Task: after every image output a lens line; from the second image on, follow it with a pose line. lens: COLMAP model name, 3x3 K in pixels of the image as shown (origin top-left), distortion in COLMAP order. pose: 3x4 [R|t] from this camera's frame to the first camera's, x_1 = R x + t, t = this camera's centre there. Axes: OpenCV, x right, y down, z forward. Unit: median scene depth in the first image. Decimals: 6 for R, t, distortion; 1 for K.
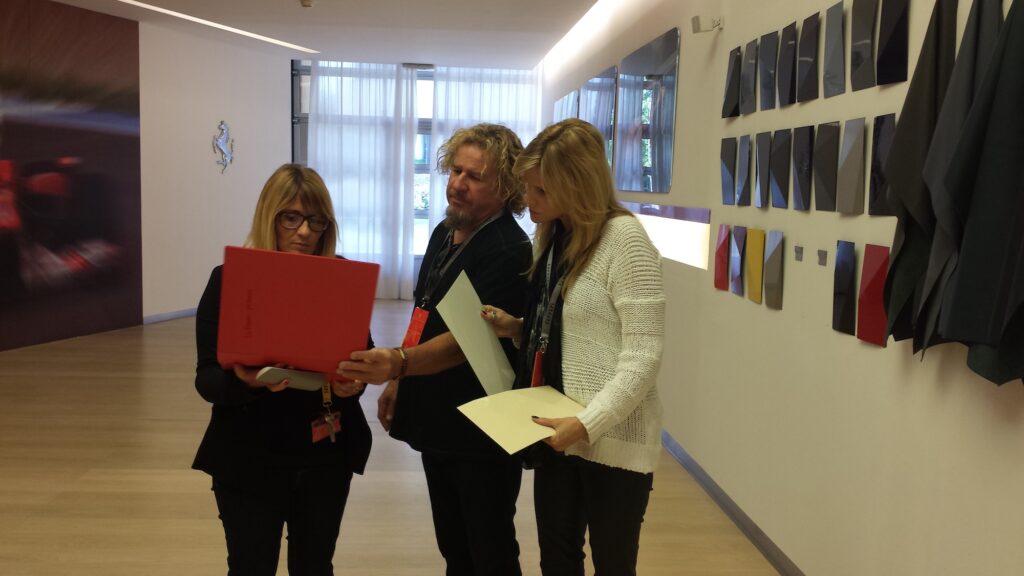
lens RADIAL K [[943.5, 0, 512.0], [0, 943.5, 288.0], [0, 0, 1]] dist [-0.007420, -0.013973]
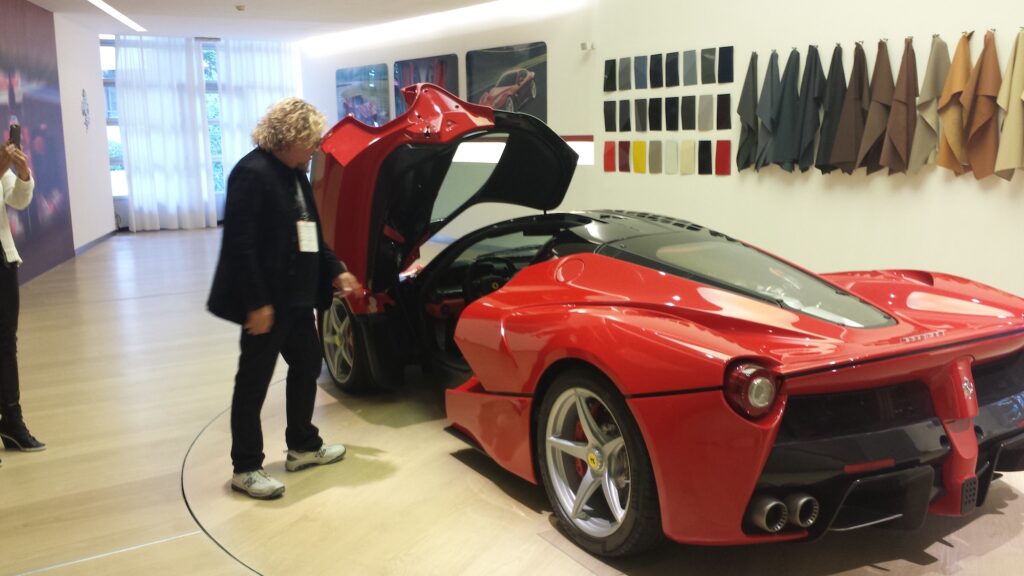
lens RADIAL K [[943.5, 0, 512.0], [0, 943.5, 288.0], [0, 0, 1]] dist [-0.007420, -0.013973]
pose [[0.882816, -0.115416, 0.455318, -0.978637], [0.089801, 0.992934, 0.077578, 0.077175], [-0.461055, -0.027599, 0.886943, -0.804280]]
